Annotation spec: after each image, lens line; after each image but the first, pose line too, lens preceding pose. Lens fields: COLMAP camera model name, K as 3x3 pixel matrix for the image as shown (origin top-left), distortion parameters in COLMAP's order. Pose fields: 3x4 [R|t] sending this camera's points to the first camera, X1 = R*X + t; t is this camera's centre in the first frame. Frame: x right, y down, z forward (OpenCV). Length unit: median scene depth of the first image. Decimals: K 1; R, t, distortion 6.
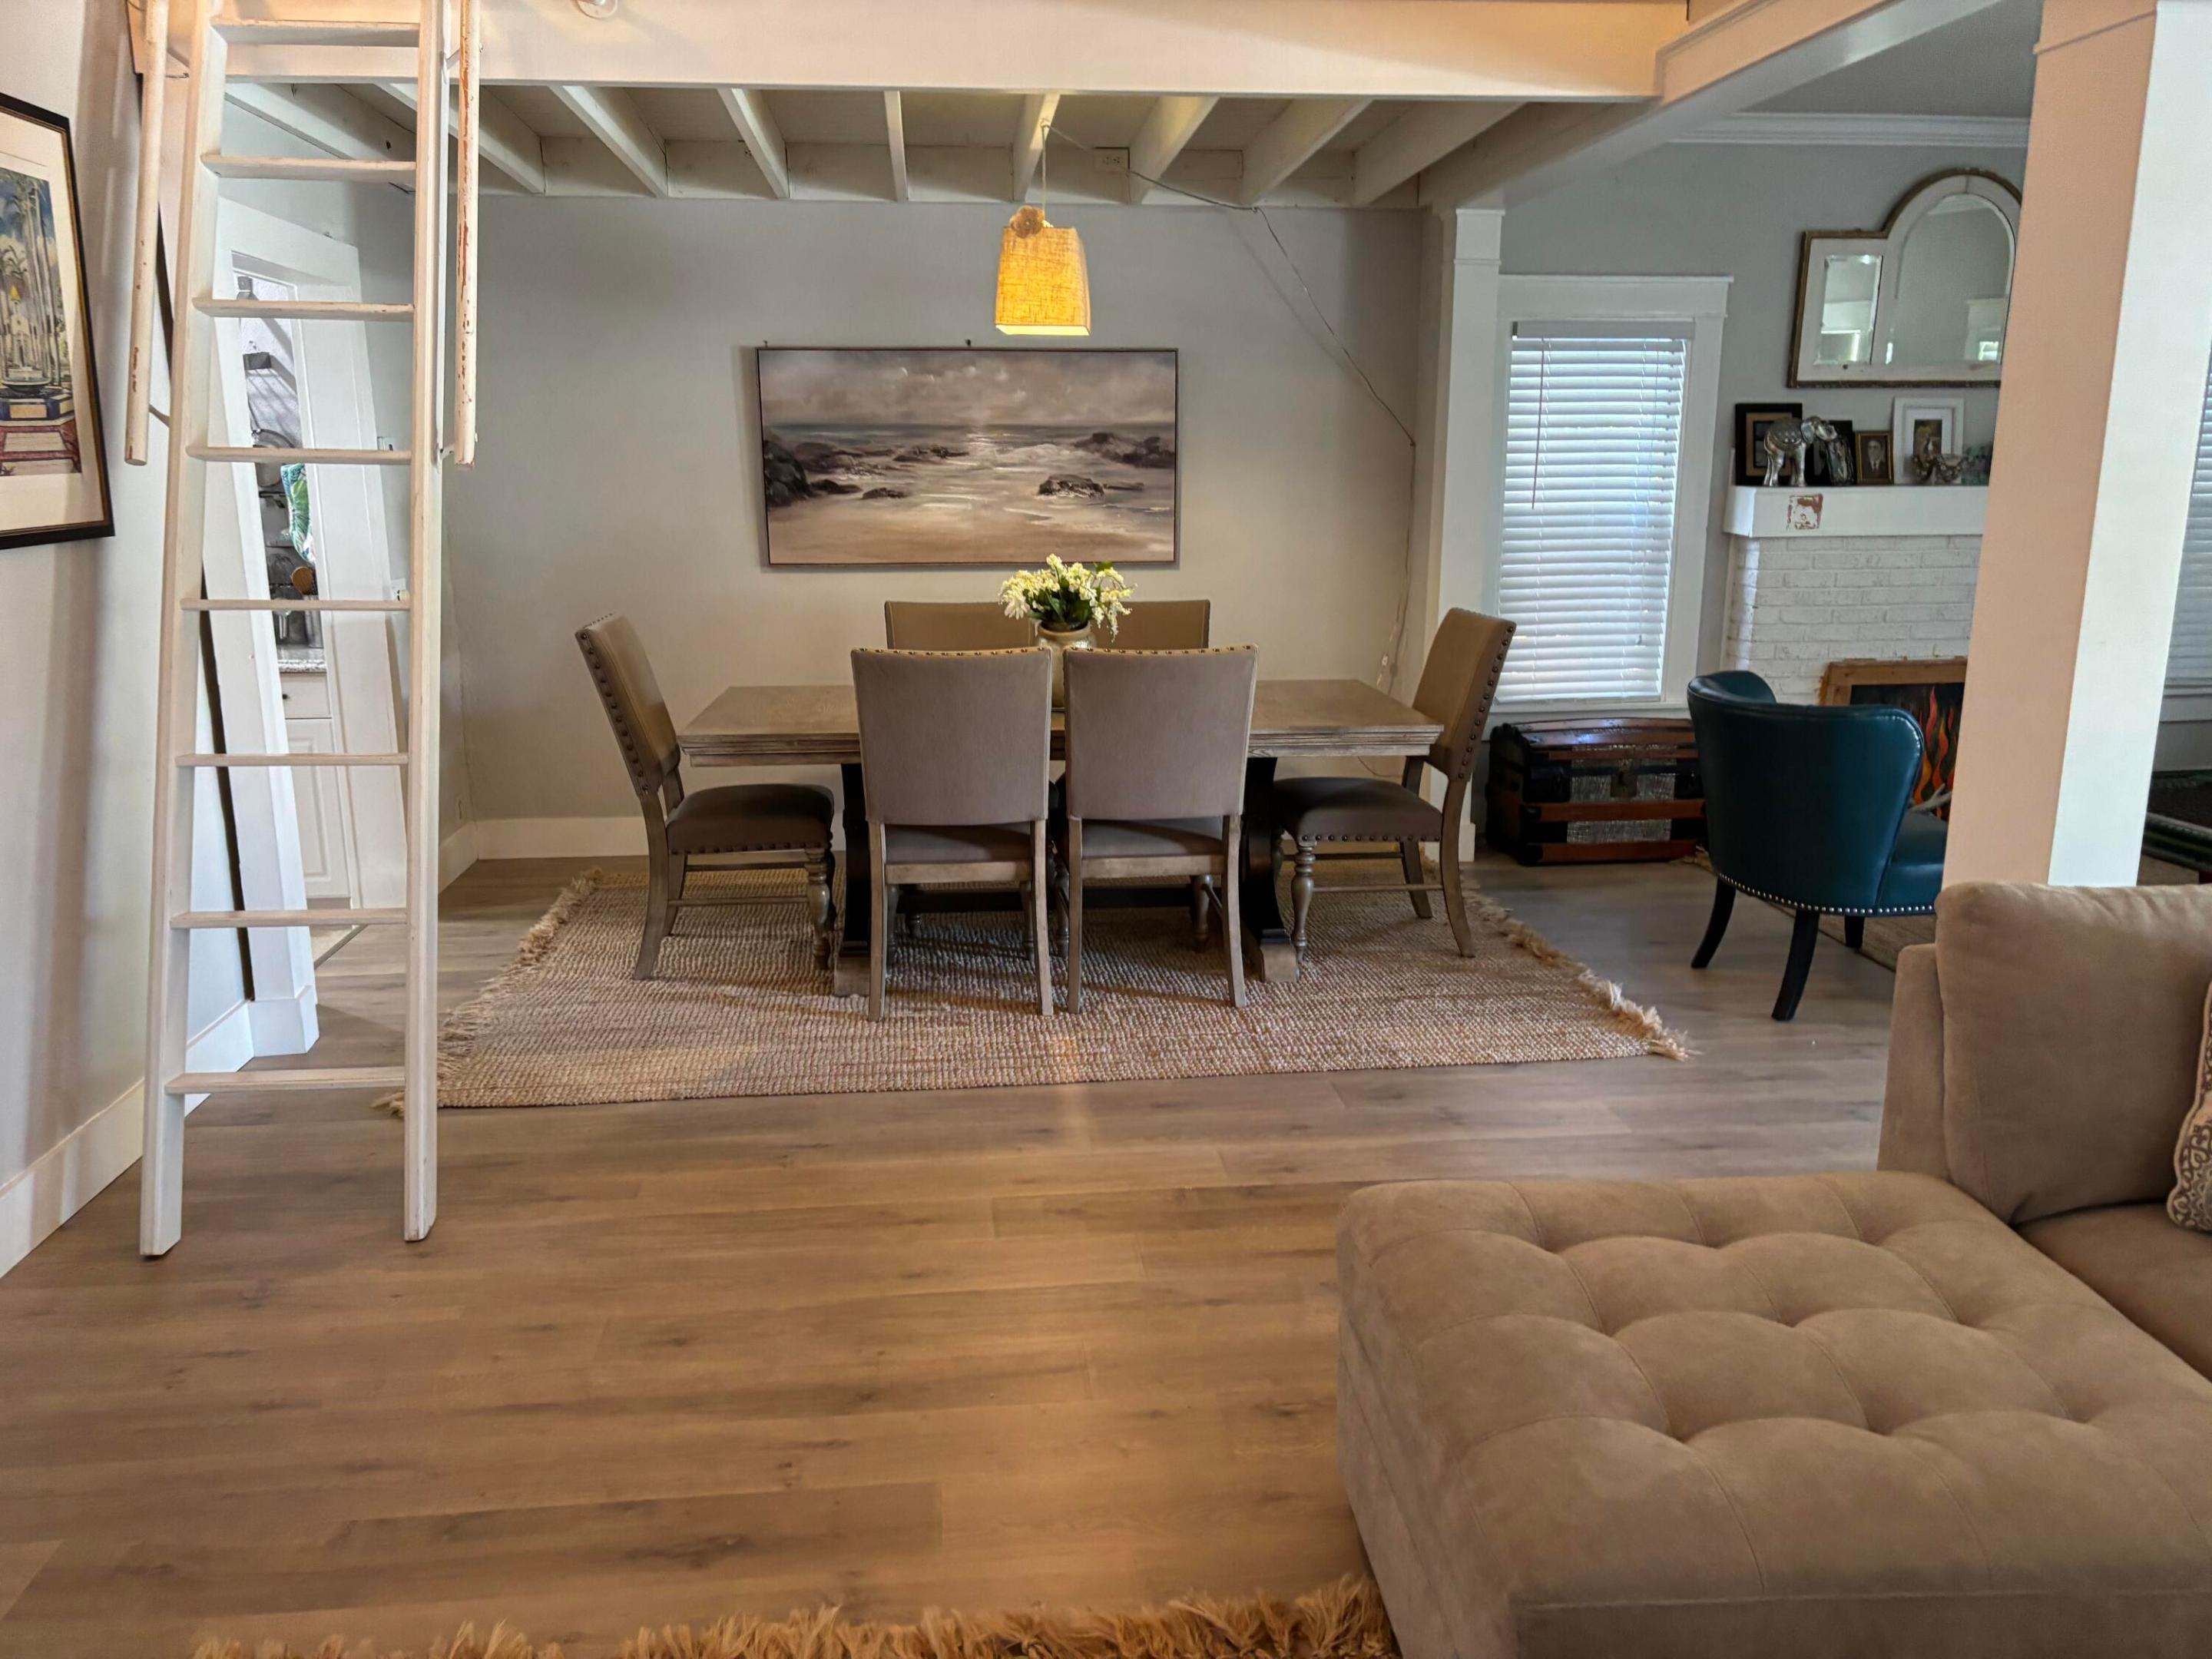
lens RADIAL K [[1688.5, 0, 1119.4], [0, 1688.5, 844.1], [0, 0, 1]] dist [0.067124, -0.085335]
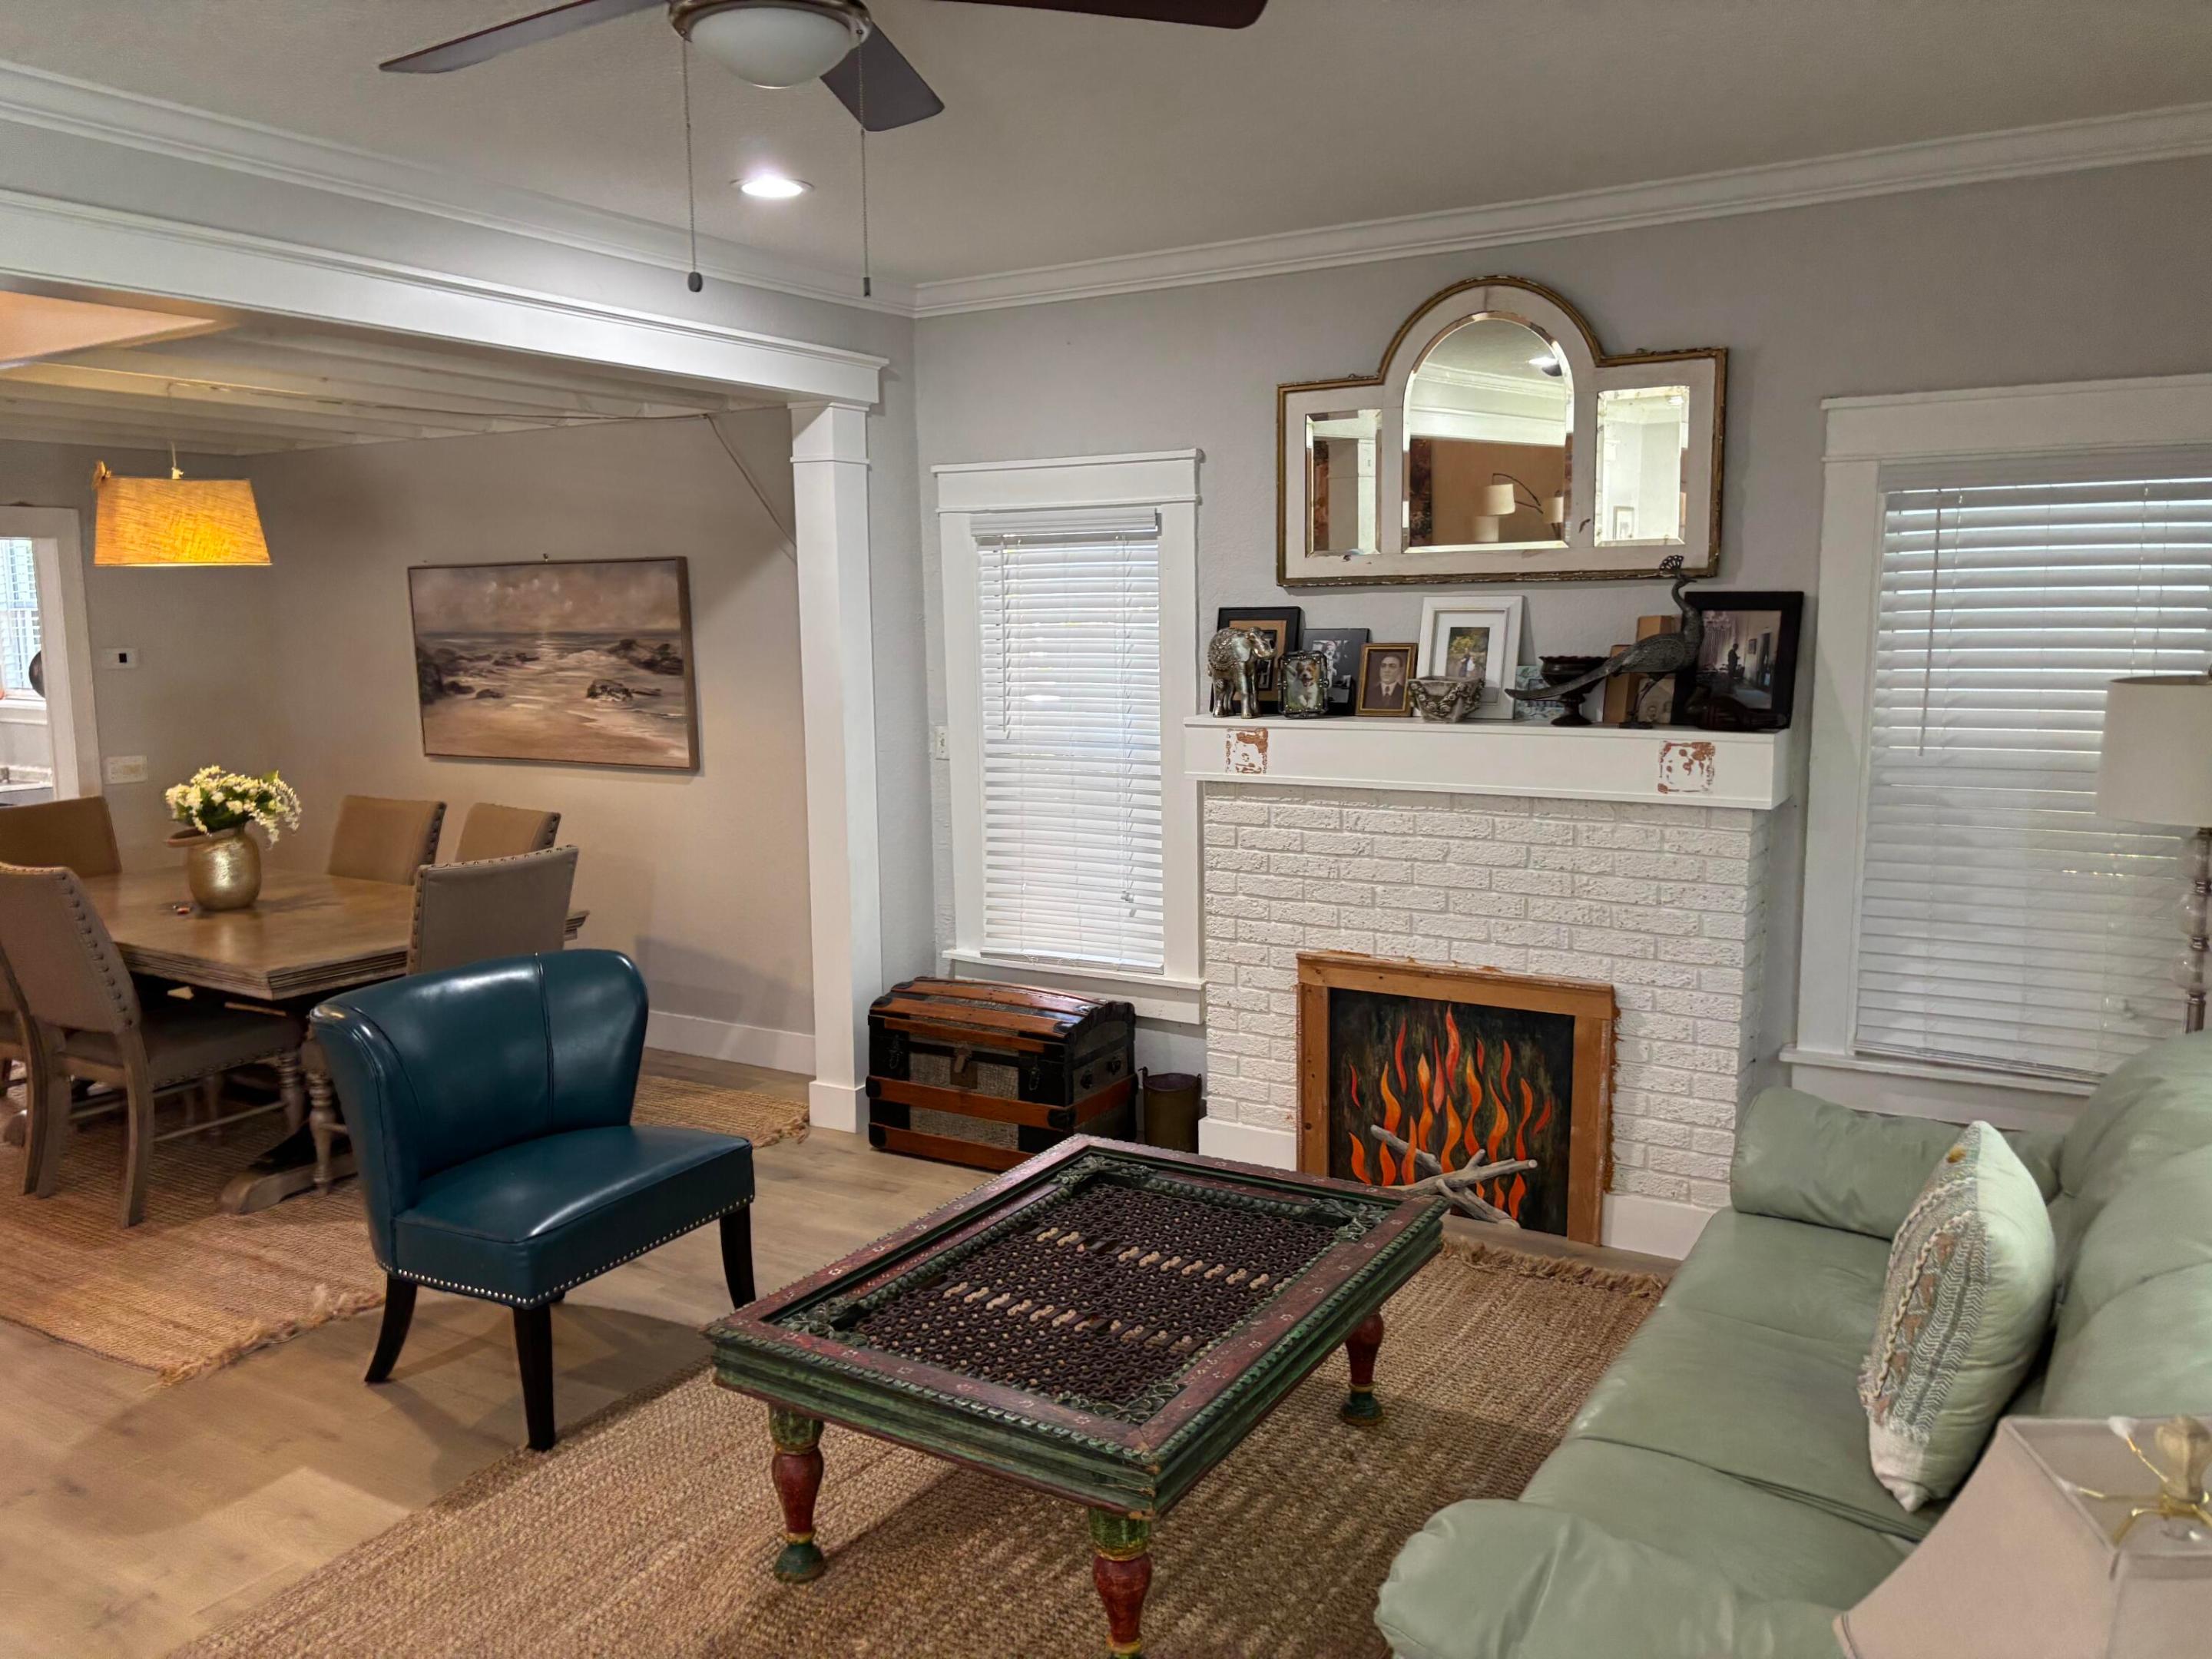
lens RADIAL K [[1688.5, 0, 1111.5], [0, 1688.5, 828.0], [0, 0, 1]] dist [0.067124, -0.085335]
pose [[0.782654, 0.073702, -0.618078, 0.845473], [-0.130510, 0.990324, -0.047171, -0.121419], [0.608621, 0.117584, 0.784700, 0.394686]]
